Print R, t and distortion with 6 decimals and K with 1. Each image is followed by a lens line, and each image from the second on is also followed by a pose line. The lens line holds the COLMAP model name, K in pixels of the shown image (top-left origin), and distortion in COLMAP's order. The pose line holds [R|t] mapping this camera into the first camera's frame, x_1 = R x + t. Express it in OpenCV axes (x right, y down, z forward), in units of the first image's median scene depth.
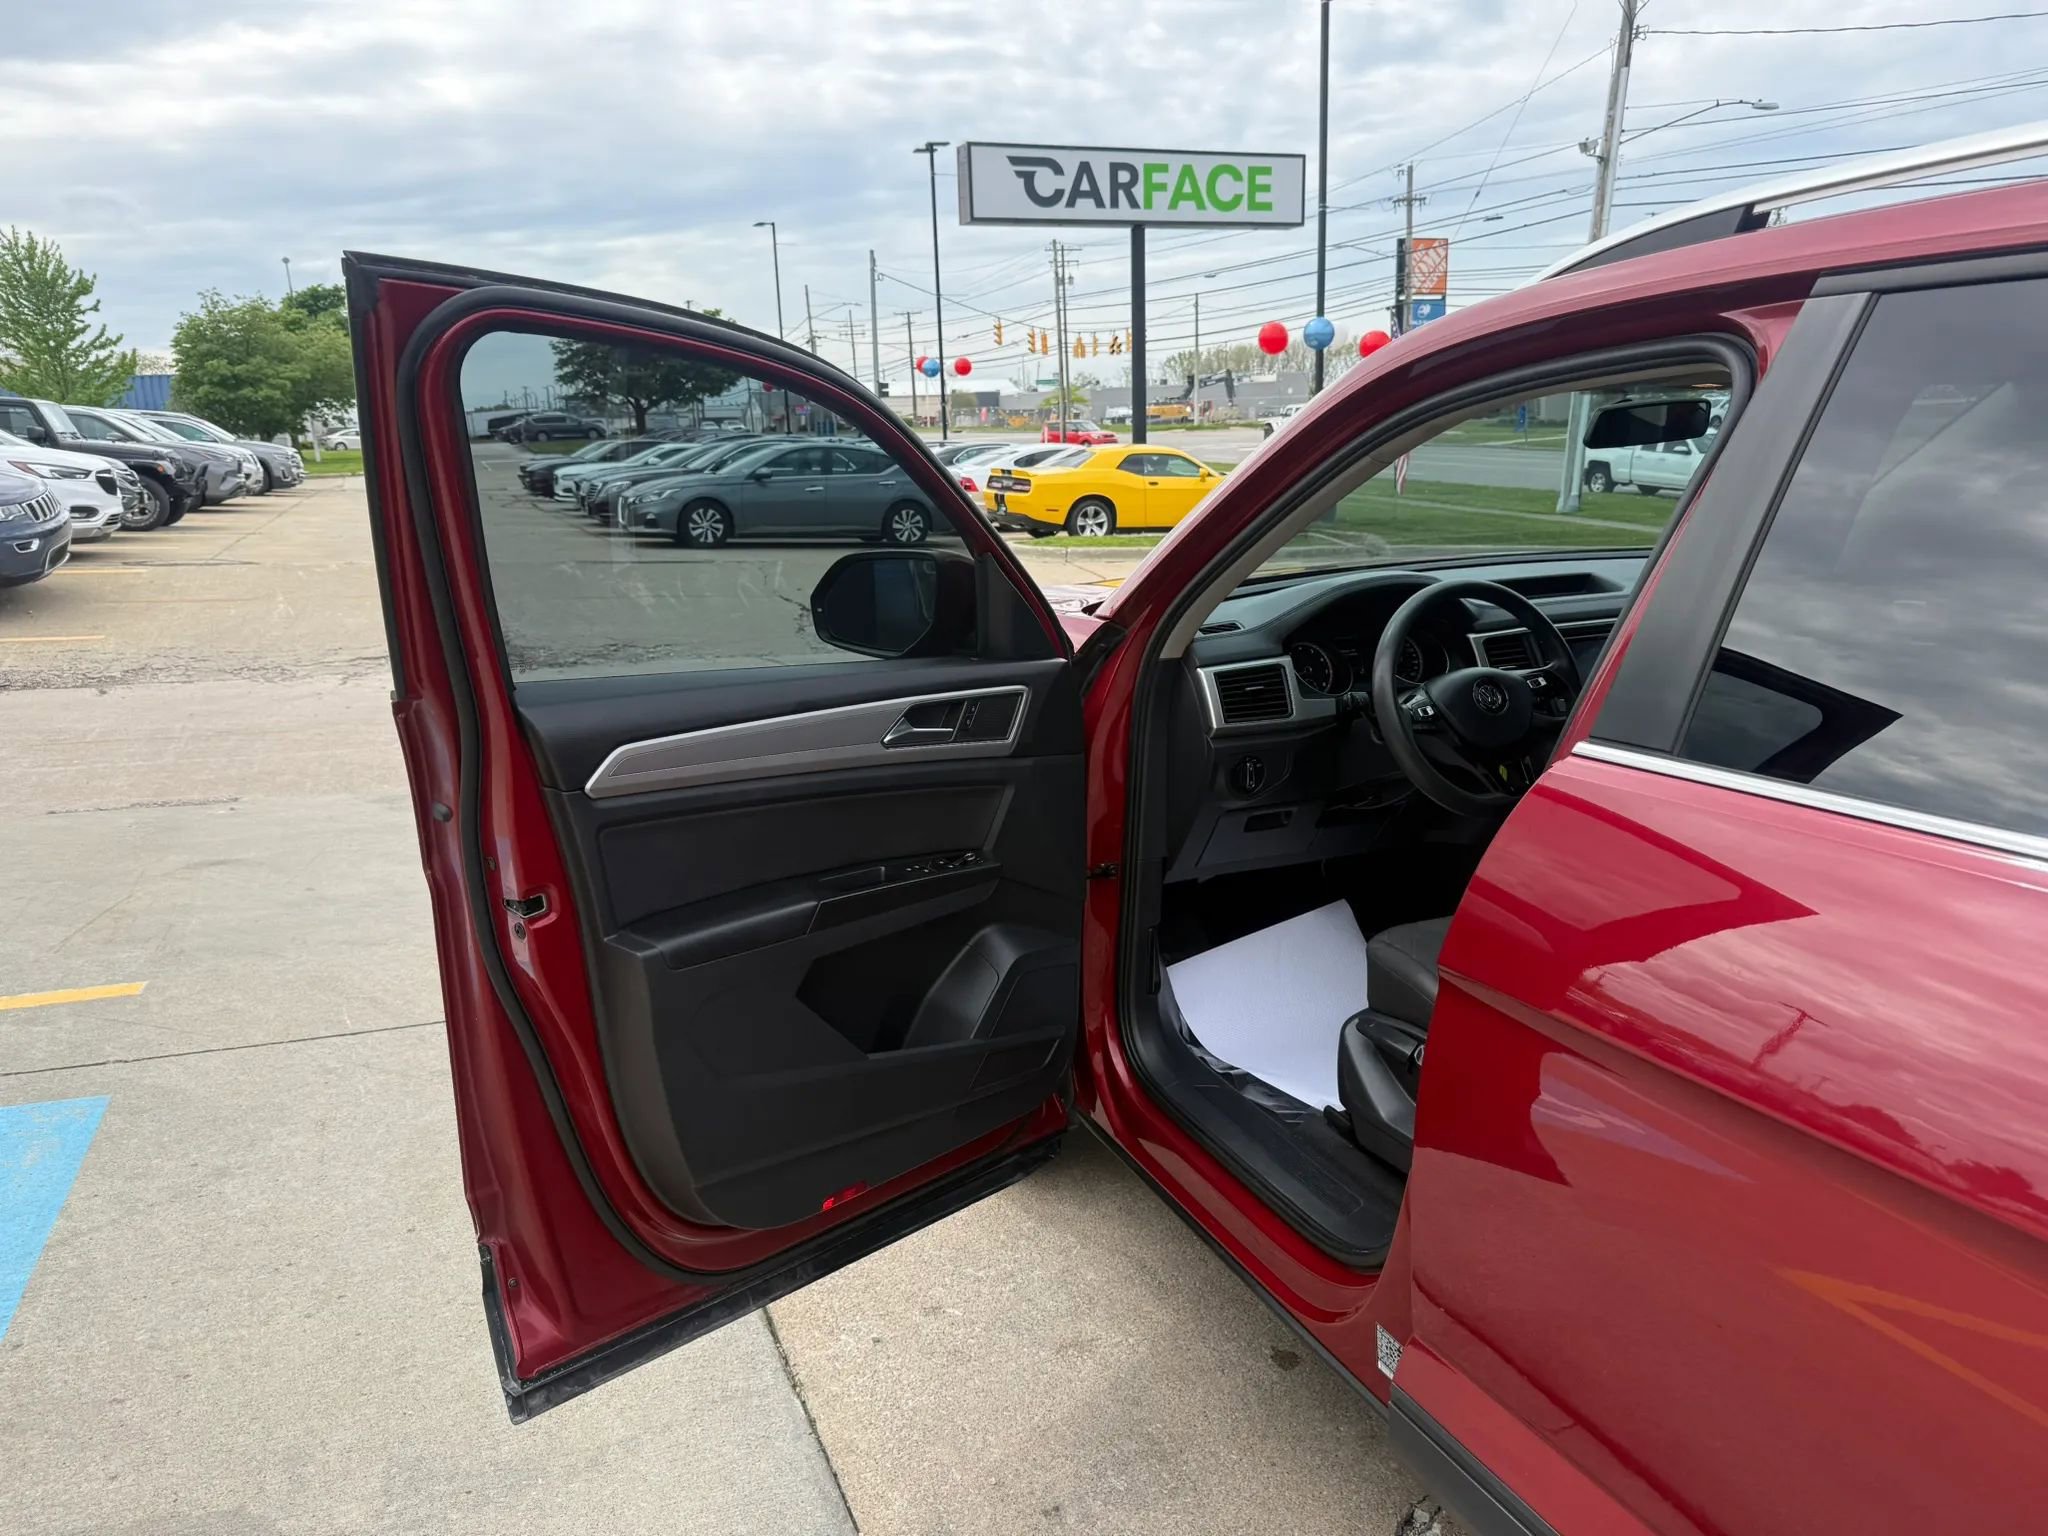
lens RADIAL K [[1462.6, 0, 1002.8], [0, 1462.6, 784.8], [0, 0, 1]] dist [0.021800, -0.035006]
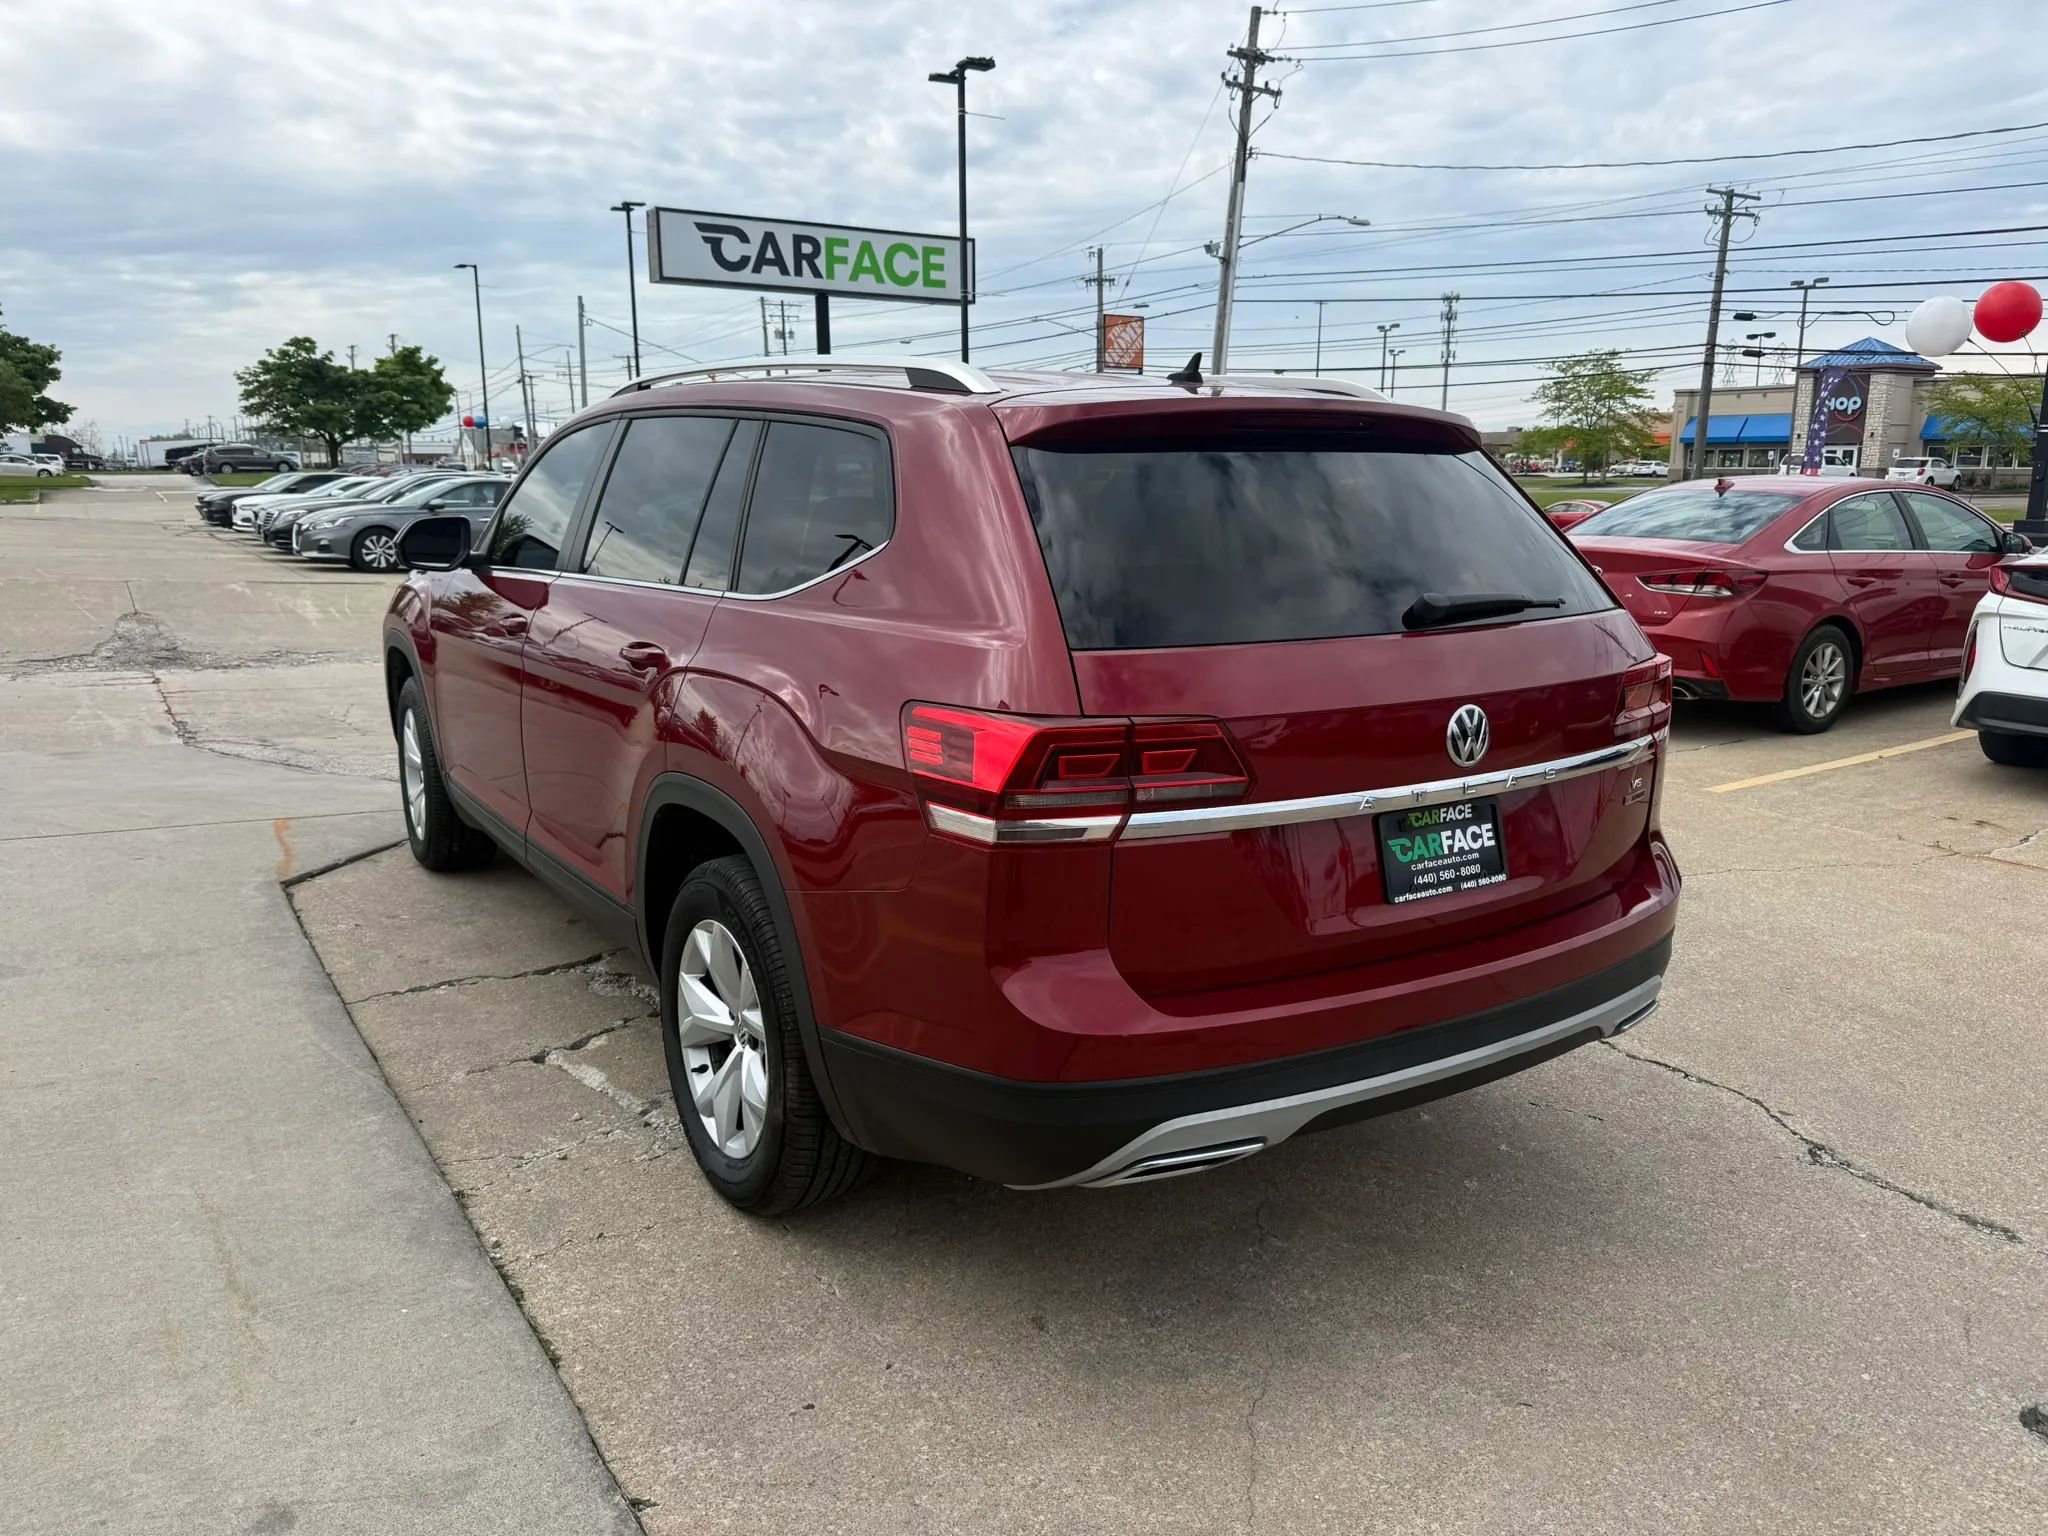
lens RADIAL K [[1462.6, 0, 1036.3], [0, 1462.6, 781.7], [0, 0, 1]] dist [0.021800, -0.035006]
pose [[0.980220, -0.008386, 0.197731, 0.031697], [0.015674, 0.999253, -0.035321, 0.021202], [-0.197287, 0.037722, 0.979620, -0.083401]]
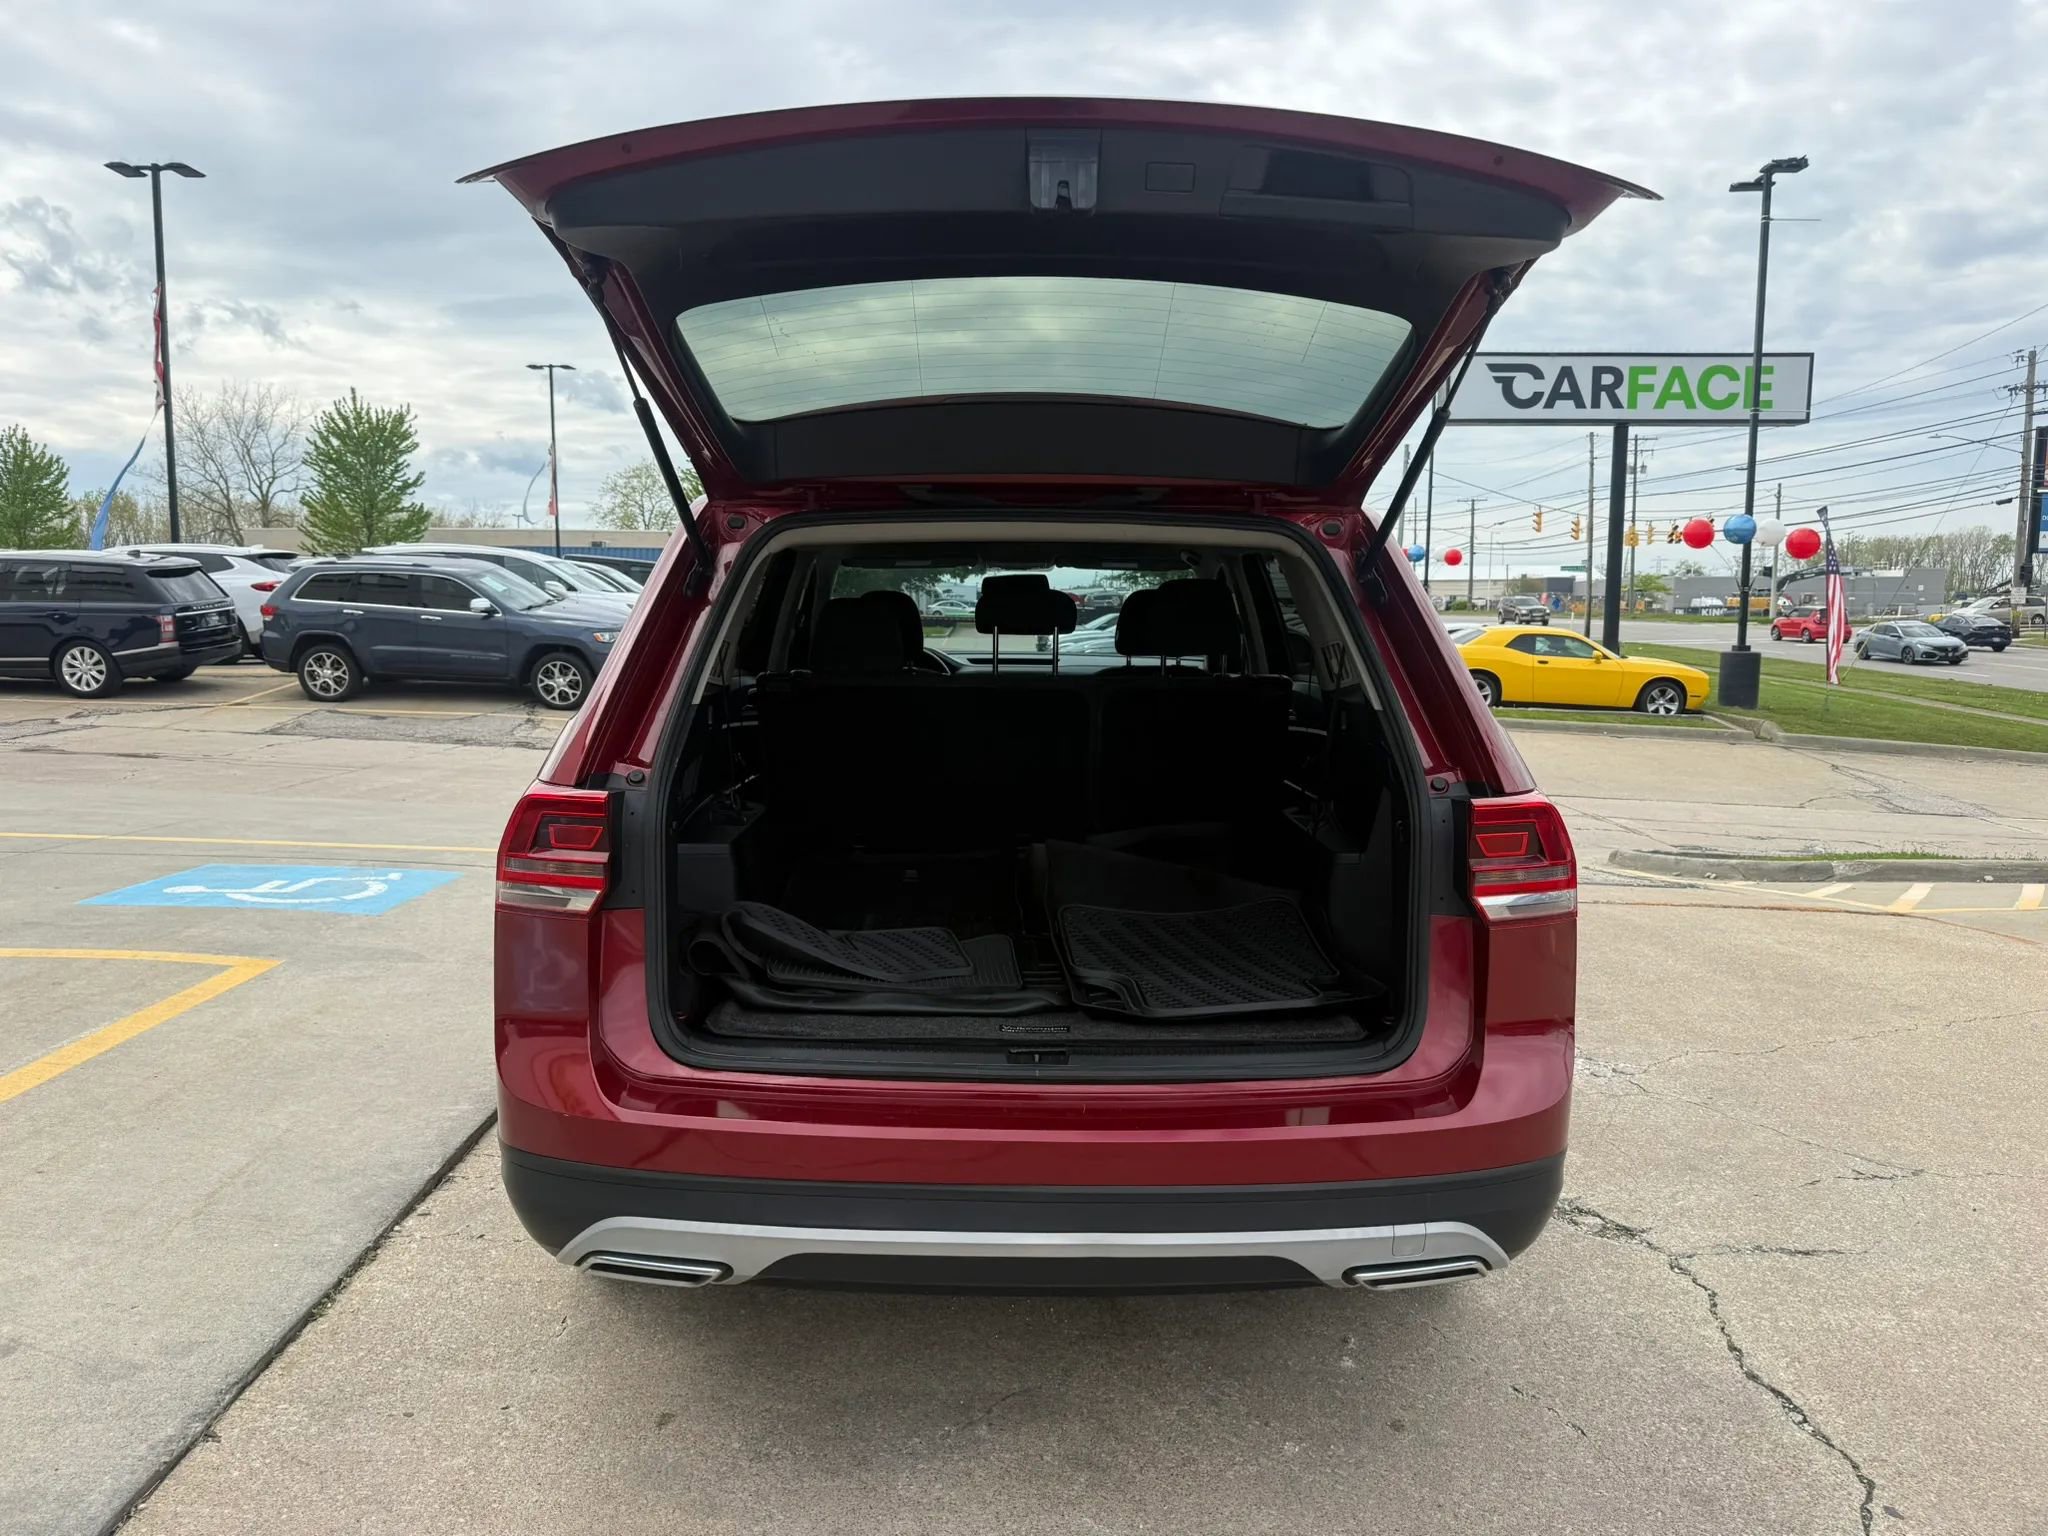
lens RADIAL K [[1462.6, 0, 1011.1], [0, 1462.6, 774.5], [0, 0, 1]] dist [0.021800, -0.035006]
pose [[0.927429, 0.077106, -0.365966, 0.094569], [-0.122151, 0.987304, -0.101539, 0.019575], [0.353490, 0.138874, 0.925072, -0.073844]]
